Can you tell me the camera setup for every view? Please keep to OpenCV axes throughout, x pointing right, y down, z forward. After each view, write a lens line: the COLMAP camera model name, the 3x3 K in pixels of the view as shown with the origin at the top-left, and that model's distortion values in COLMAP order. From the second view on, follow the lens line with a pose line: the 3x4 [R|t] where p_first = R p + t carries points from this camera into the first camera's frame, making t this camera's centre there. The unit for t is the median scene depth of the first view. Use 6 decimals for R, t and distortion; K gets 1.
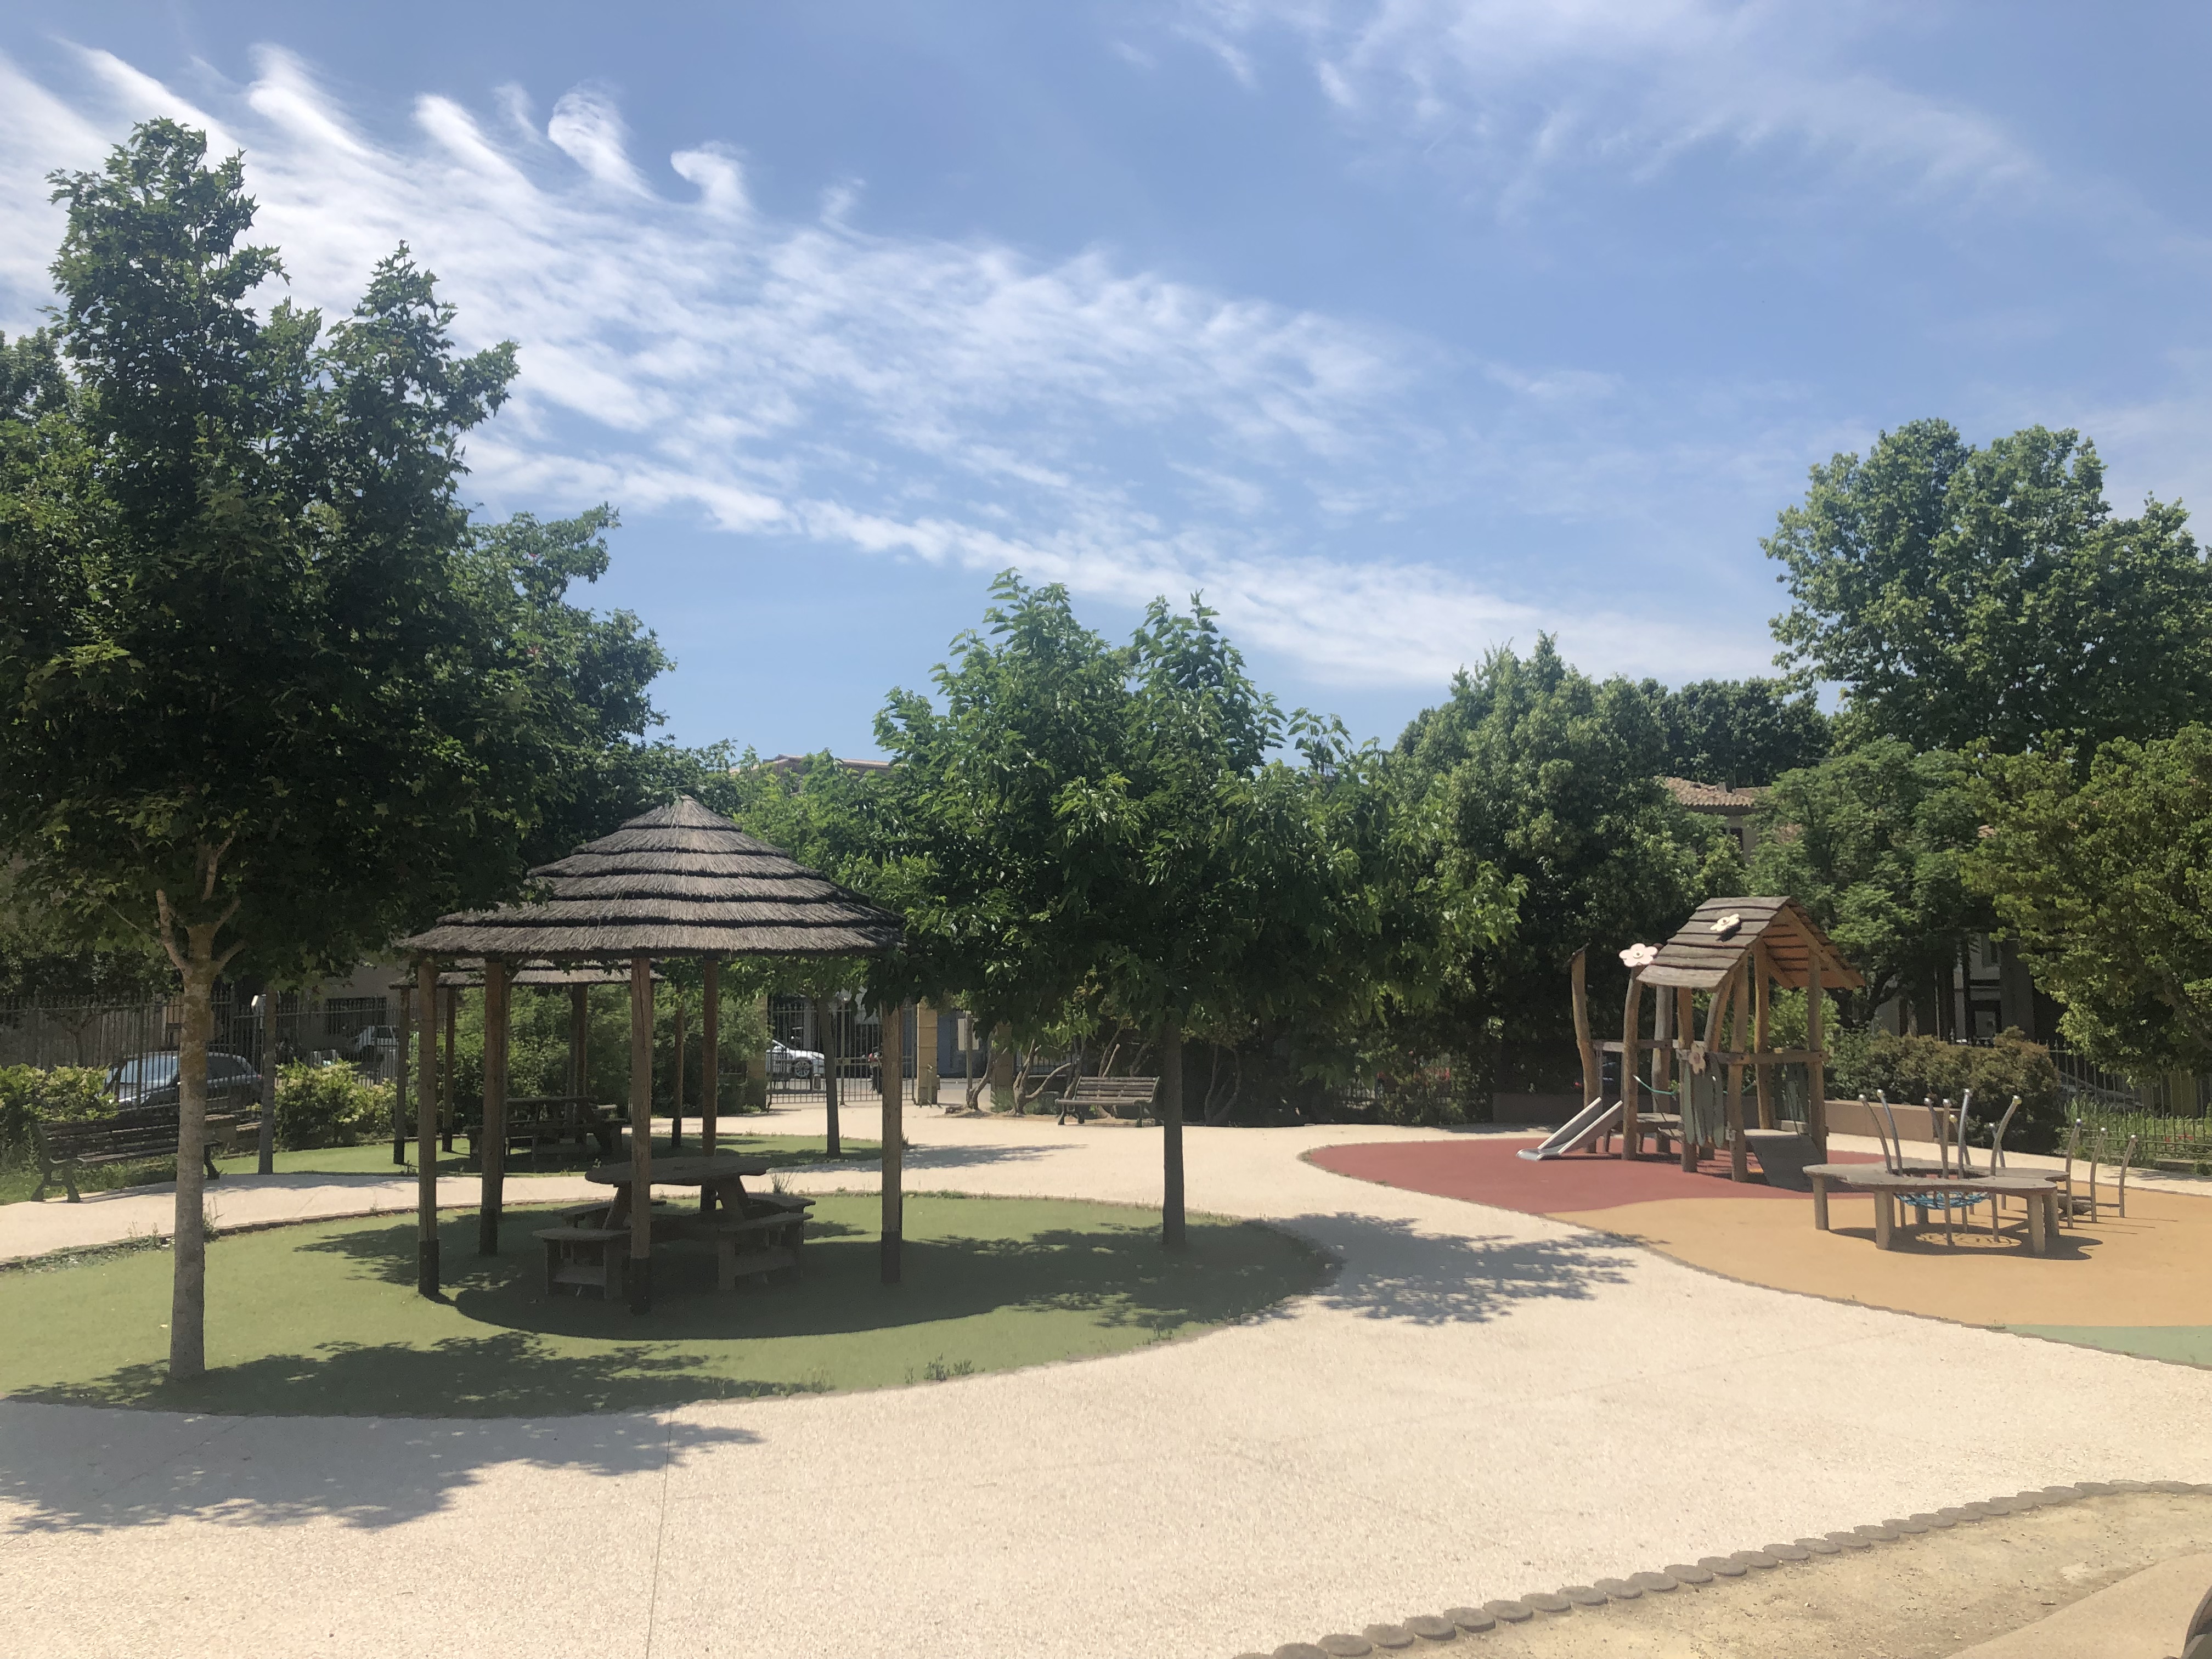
lens RADIAL K [[1799.6, 0, 1103.9], [0, 1799.6, 824.6], [0, 0, 1]] dist [0.021326, -0.010727]
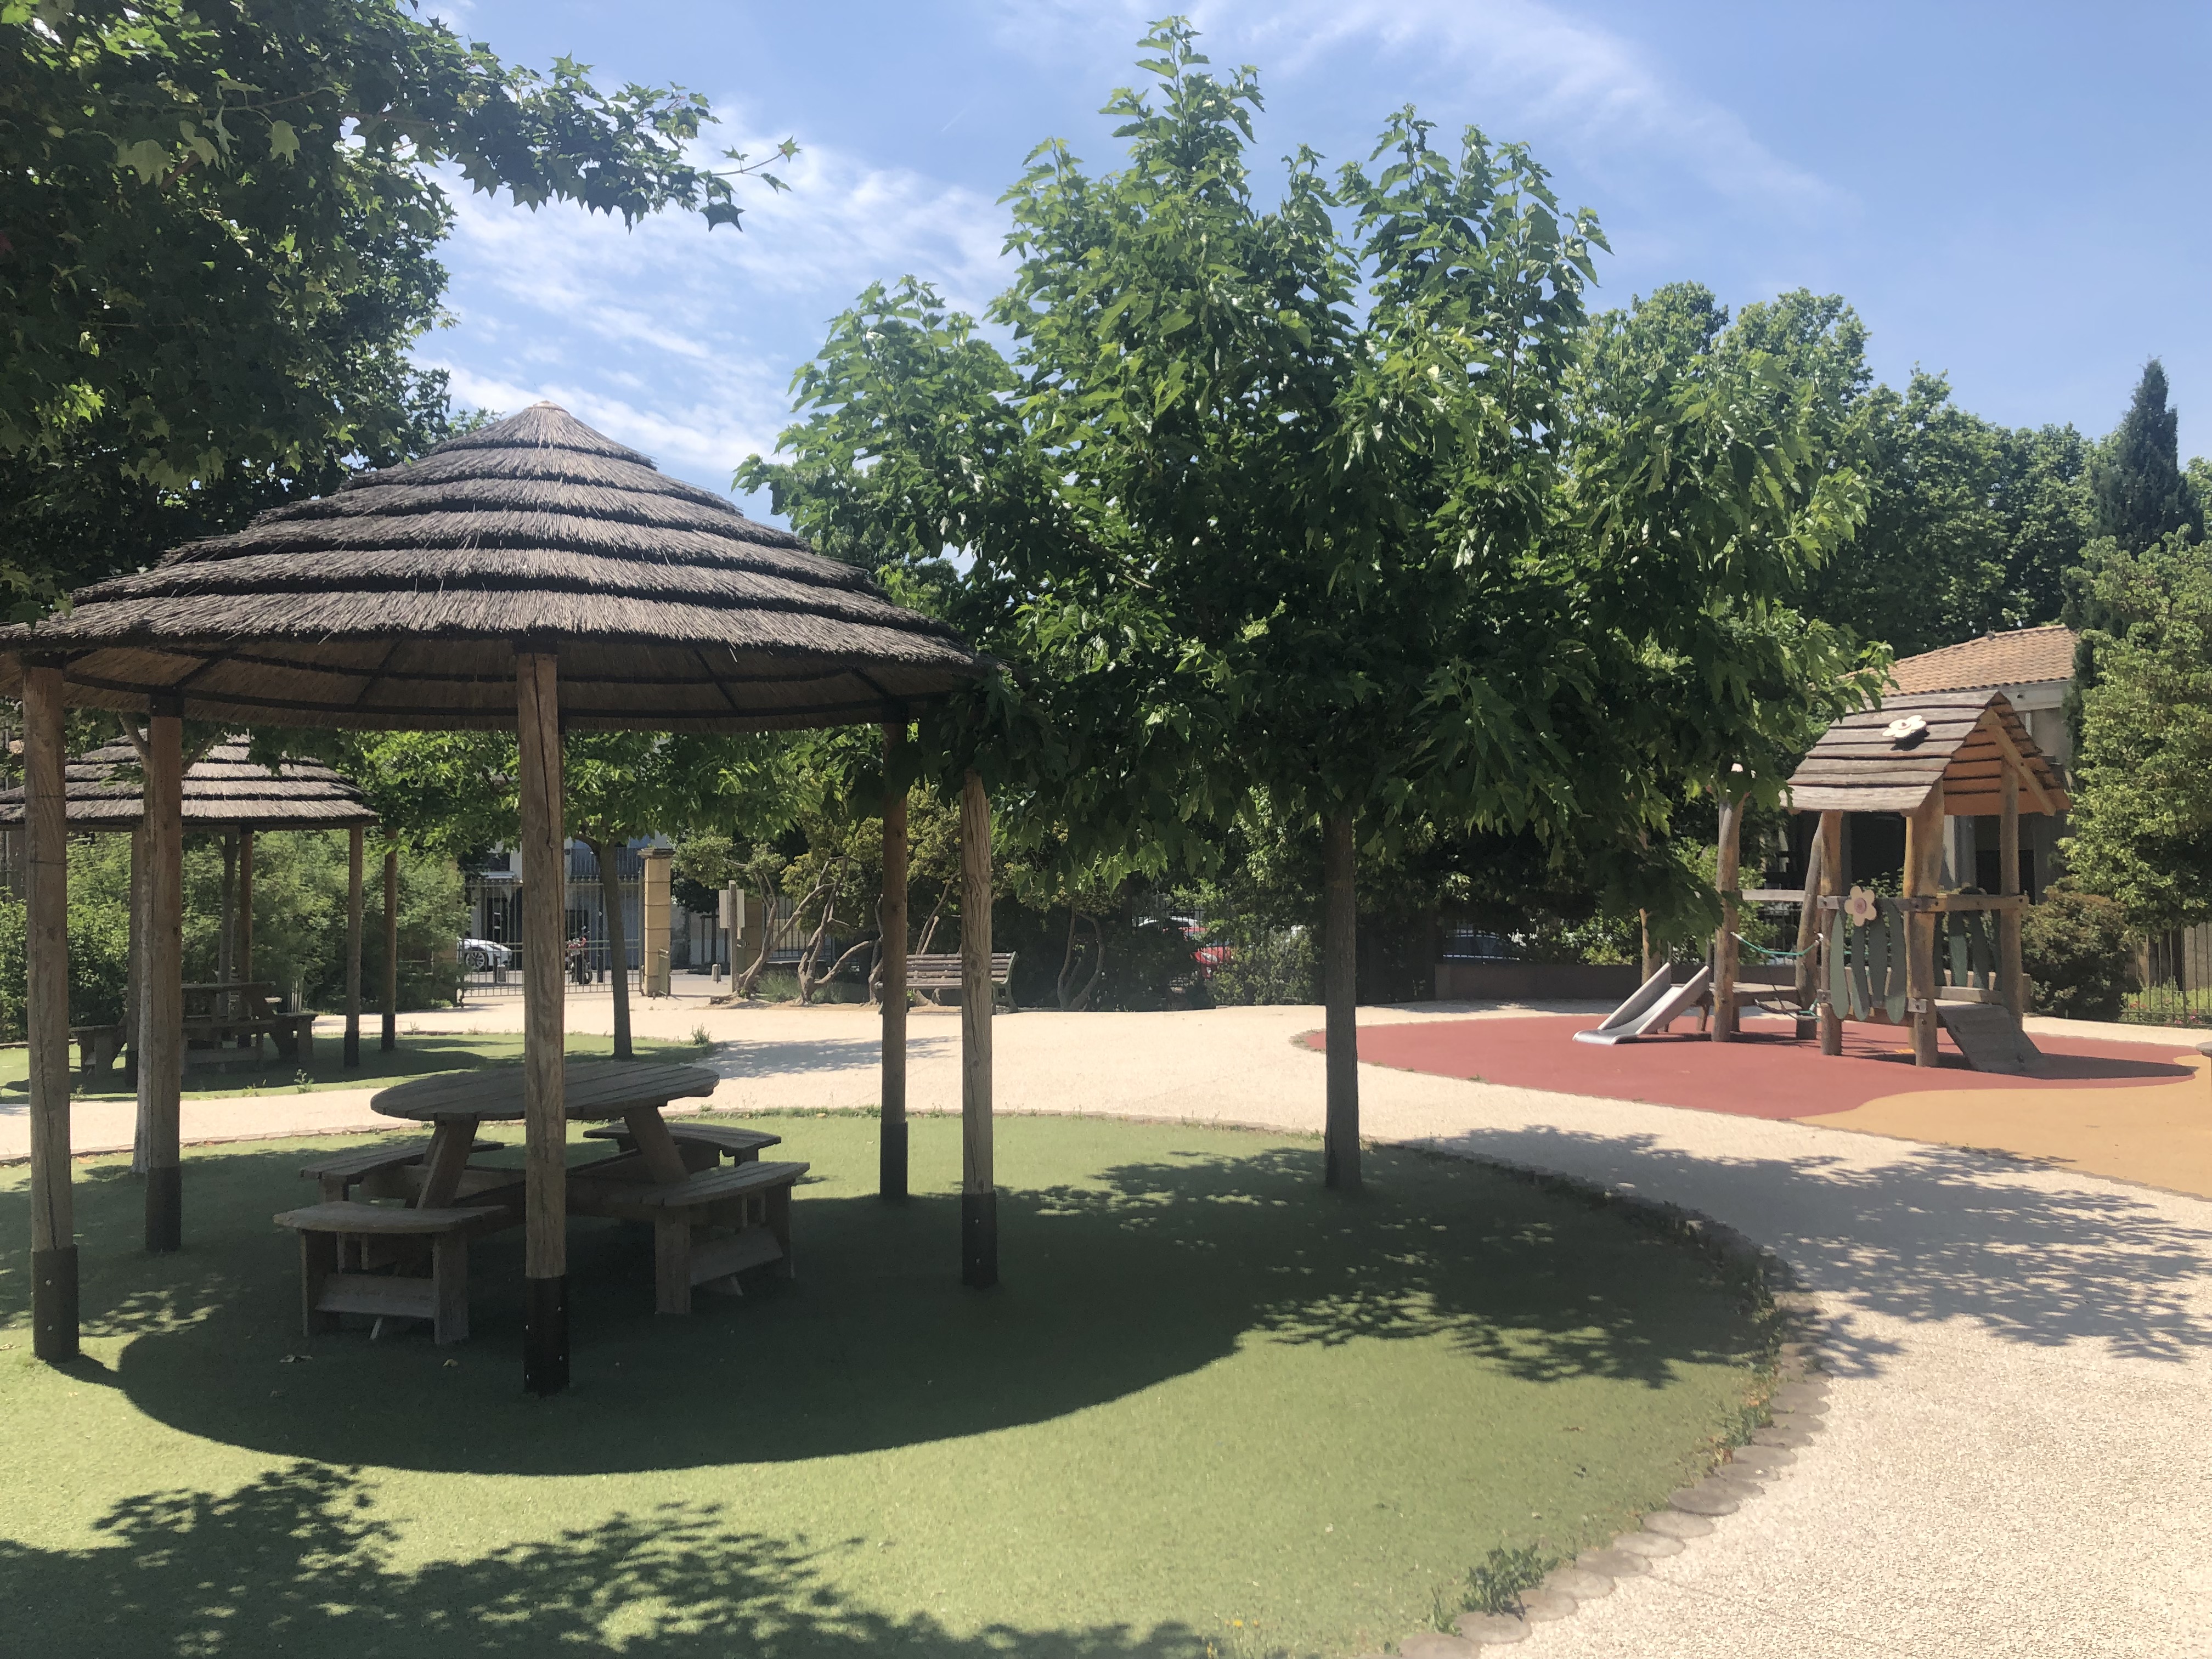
lens RADIAL K [[1799.6, 0, 1116.9], [0, 1799.6, 850.6], [0, 0, 1]] dist [0.021326, -0.010727]
pose [[0.978438, 0.001564, 0.206533, -0.124152], [-0.016334, 0.997425, 0.069830, 0.054006], [-0.205892, -0.071698, 0.975945, 0.300954]]
